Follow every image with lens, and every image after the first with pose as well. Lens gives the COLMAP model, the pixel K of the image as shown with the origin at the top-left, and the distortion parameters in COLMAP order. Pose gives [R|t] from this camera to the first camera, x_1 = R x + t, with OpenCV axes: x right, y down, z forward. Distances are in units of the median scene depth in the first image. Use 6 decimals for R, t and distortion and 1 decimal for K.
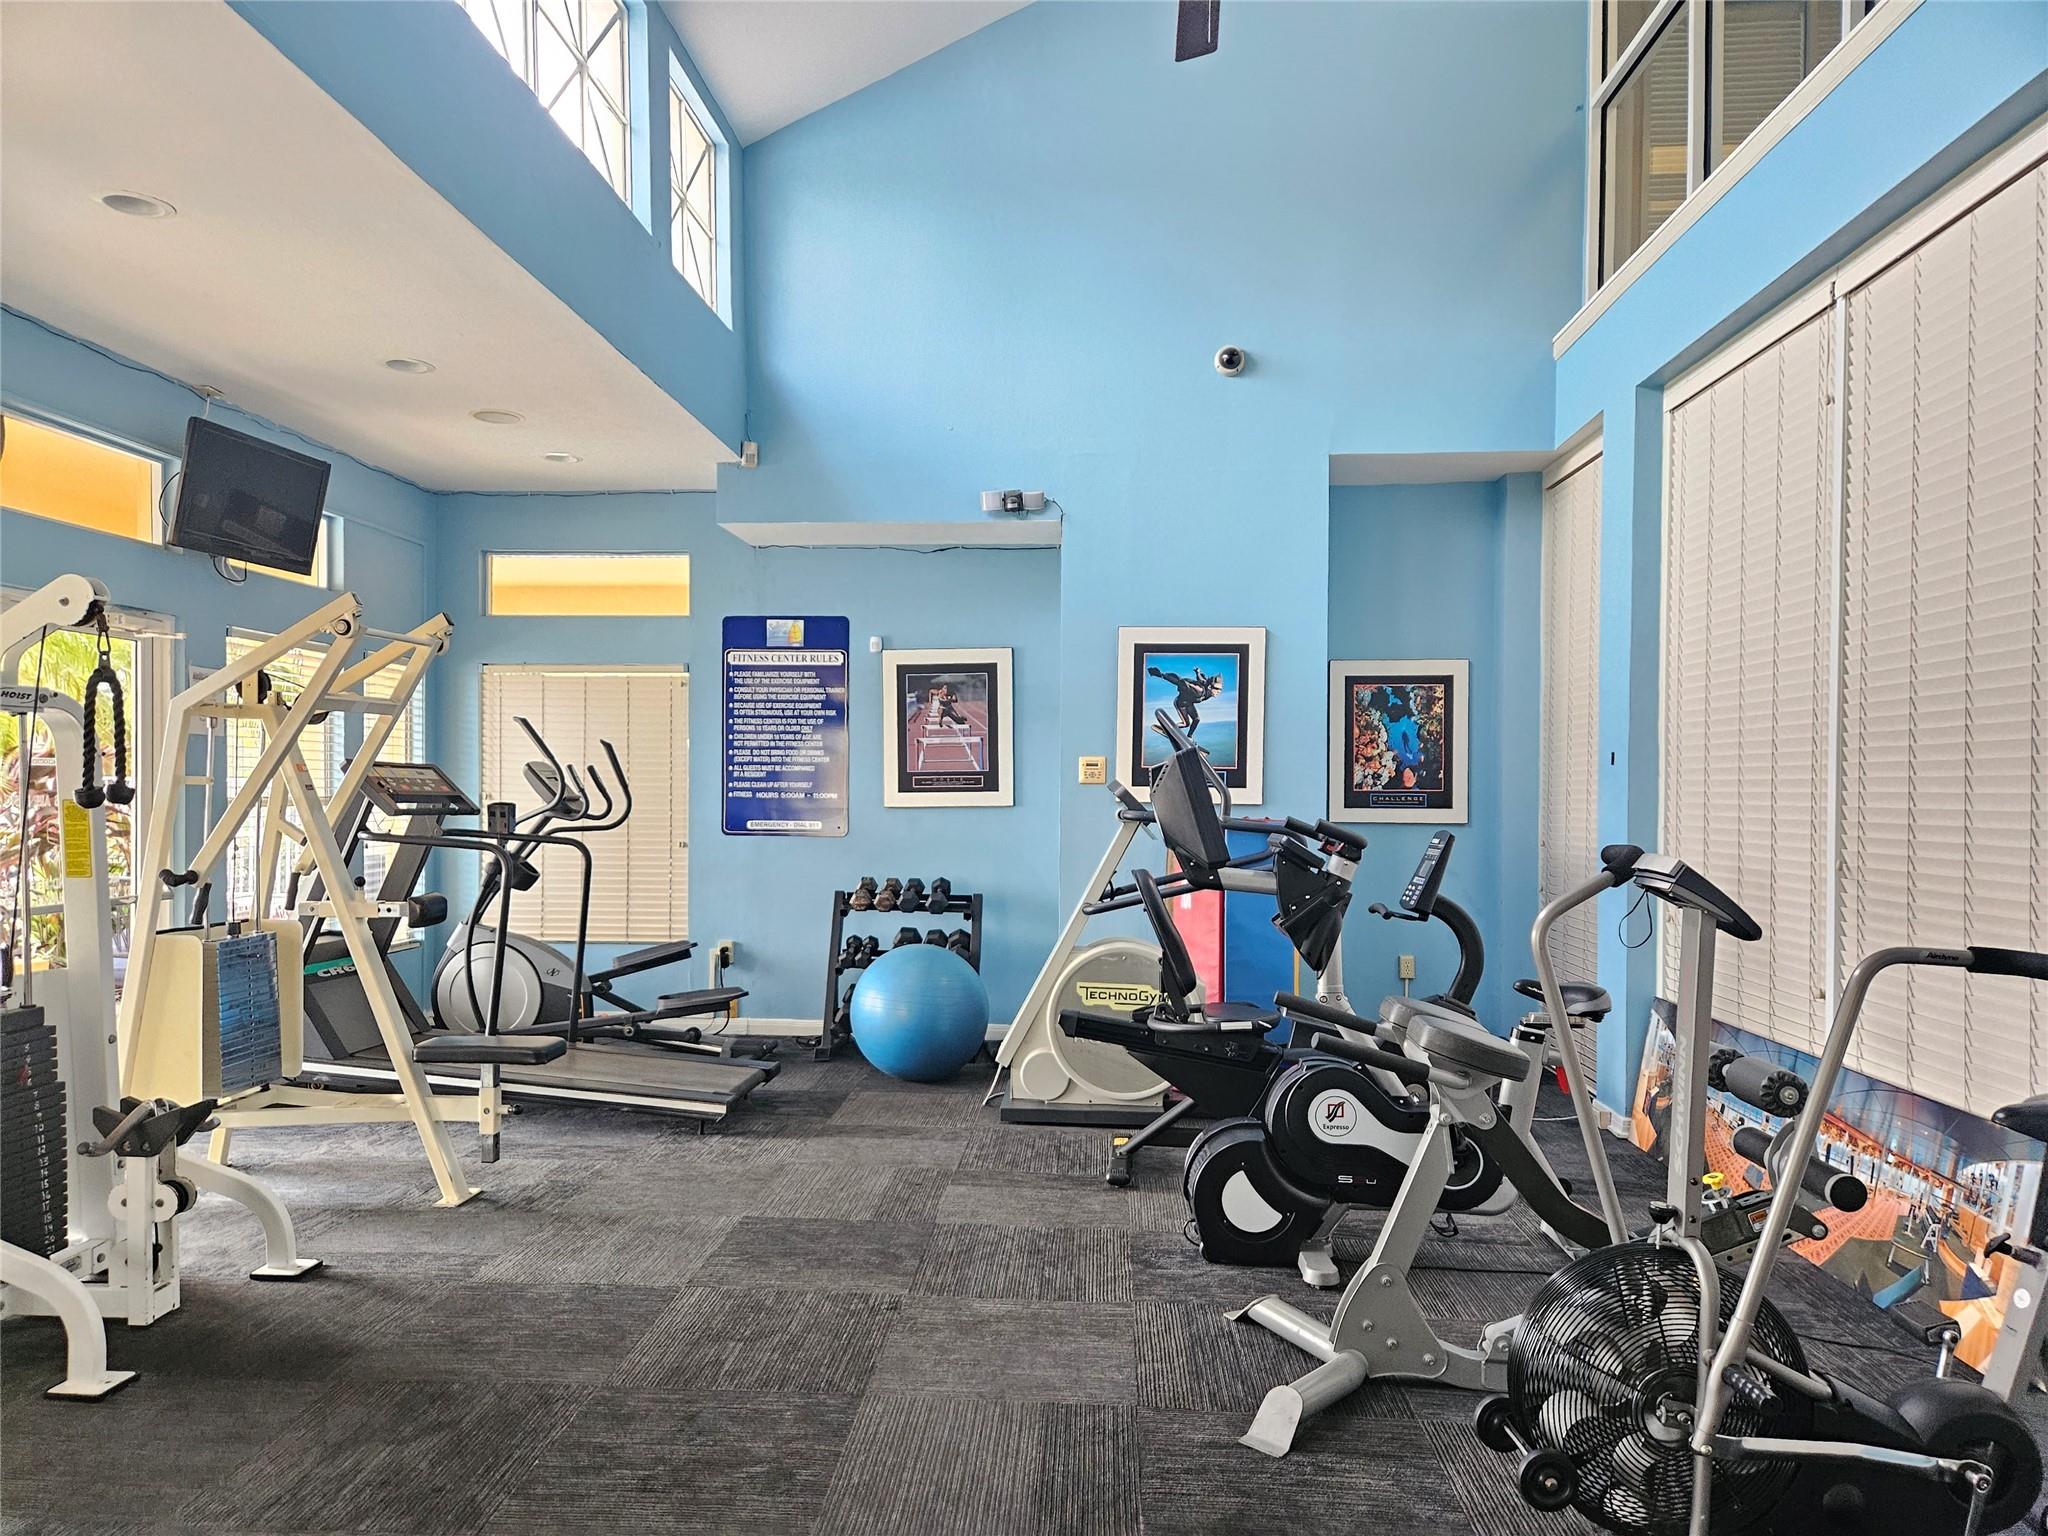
lens RADIAL K [[1343.1, 0, 1034.7], [0, 1343.1, 814.0], [0, 0, 1]] dist [0.066968, -0.063387]
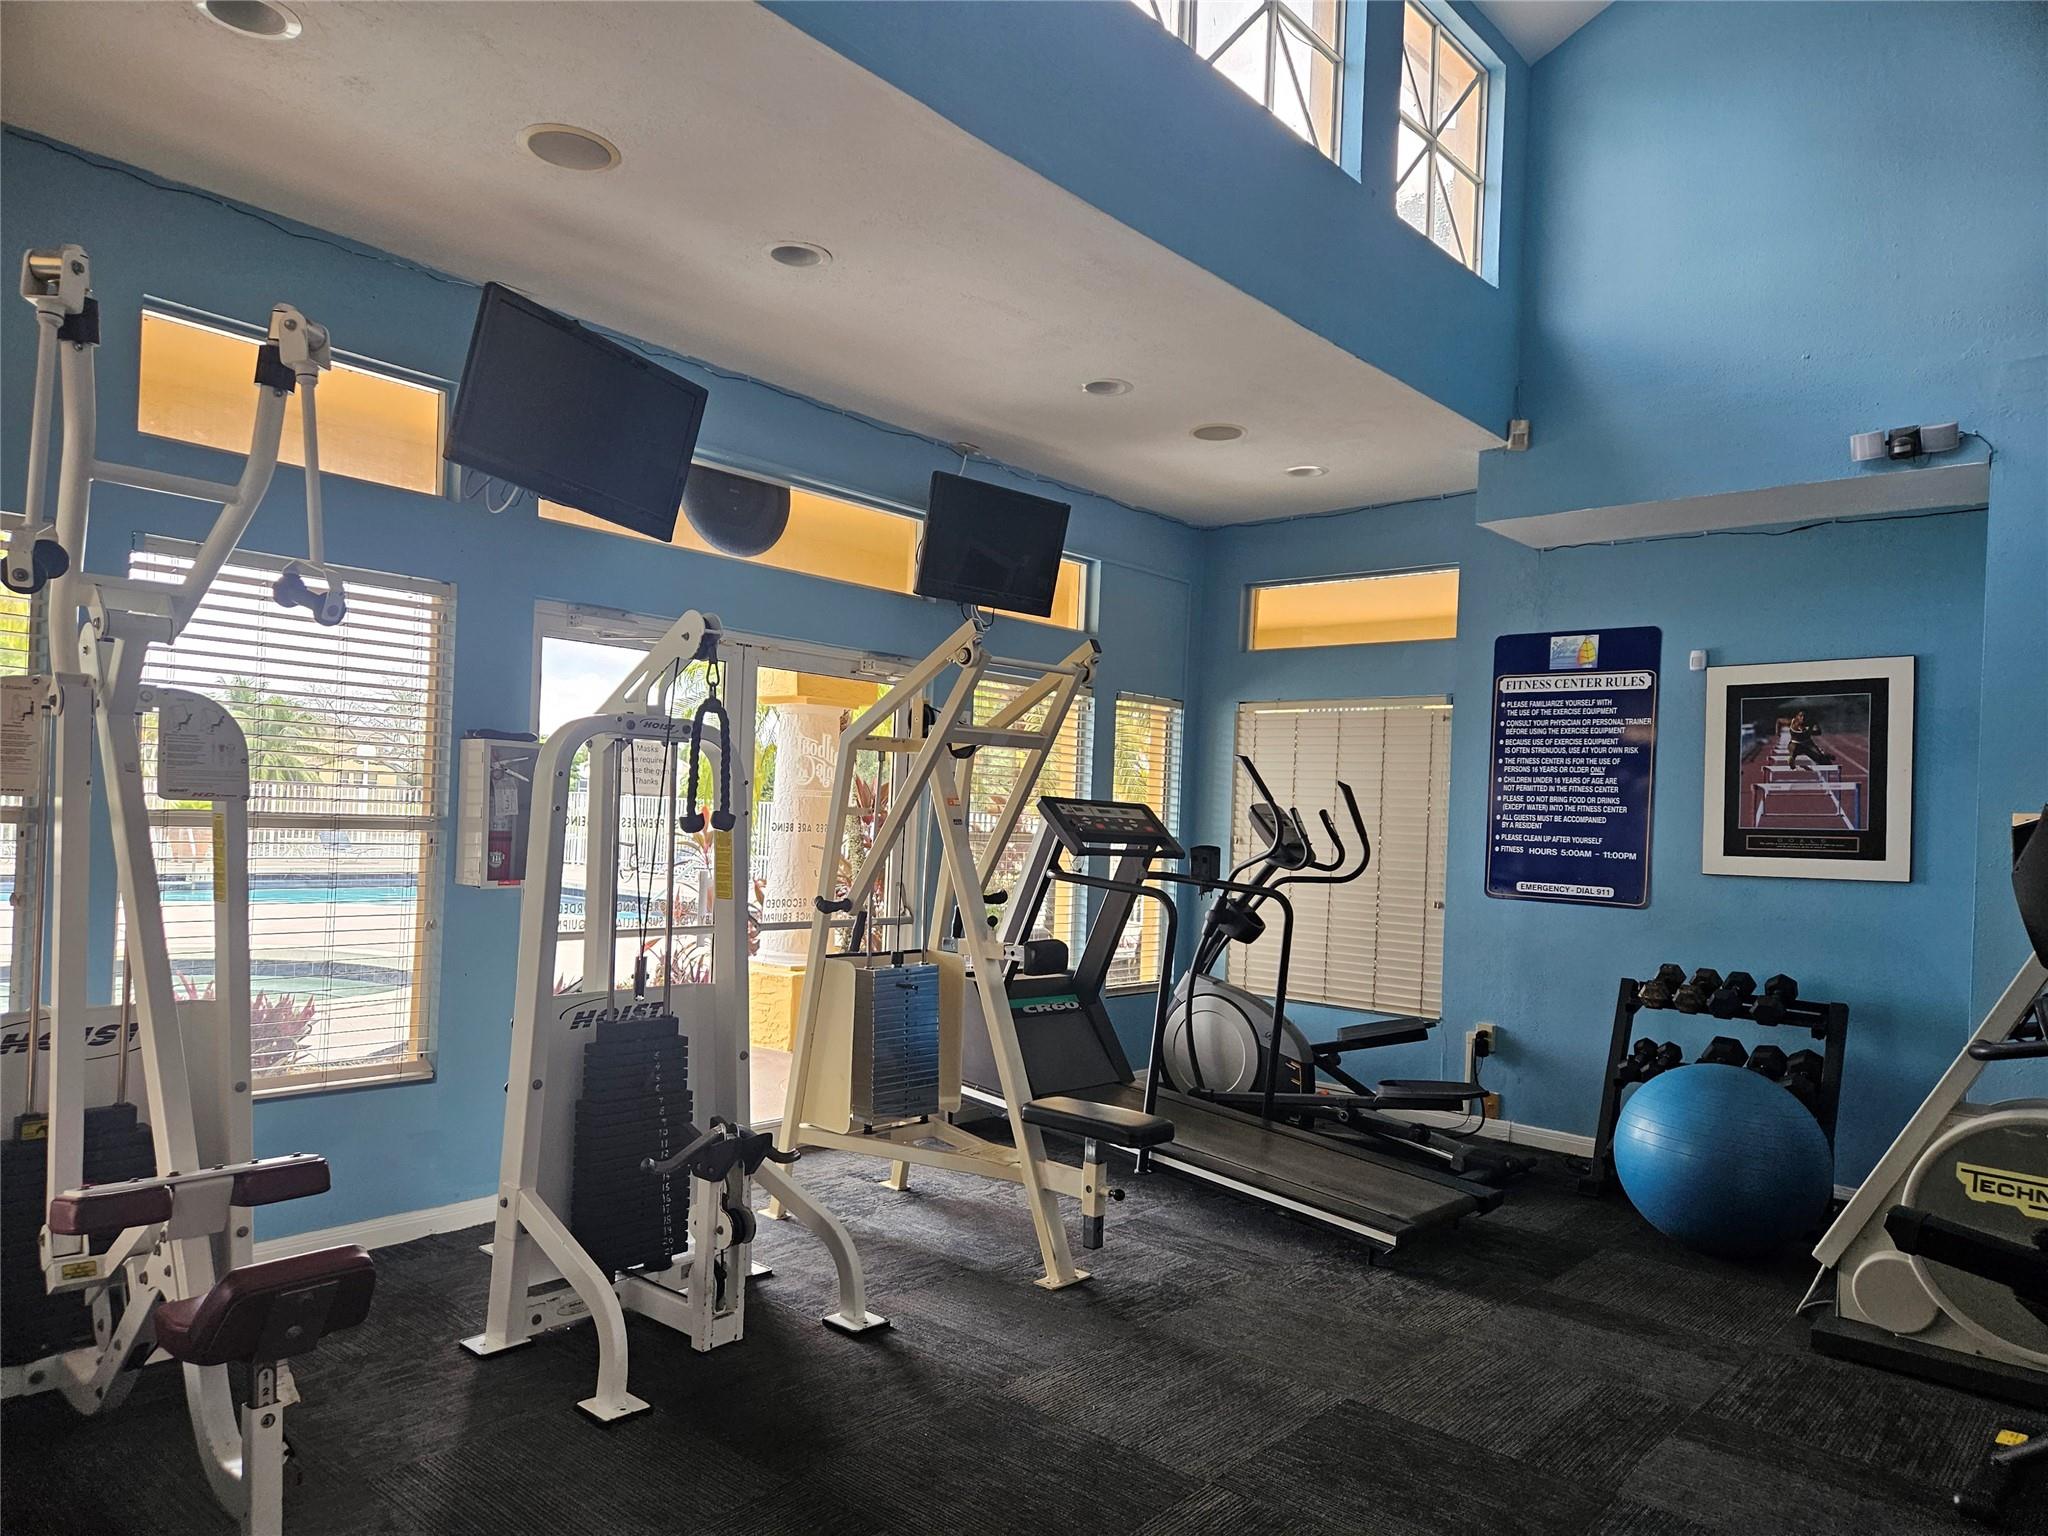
lens RADIAL K [[1343.1, 0, 1034.7], [0, 1343.1, 814.0], [0, 0, 1]] dist [0.066968, -0.063387]
pose [[0.783113, 0.024277, -0.621405, 0.077623], [-0.048040, 0.998613, -0.021527, -0.004638], [0.620021, 0.046710, 0.783194, 0.185131]]
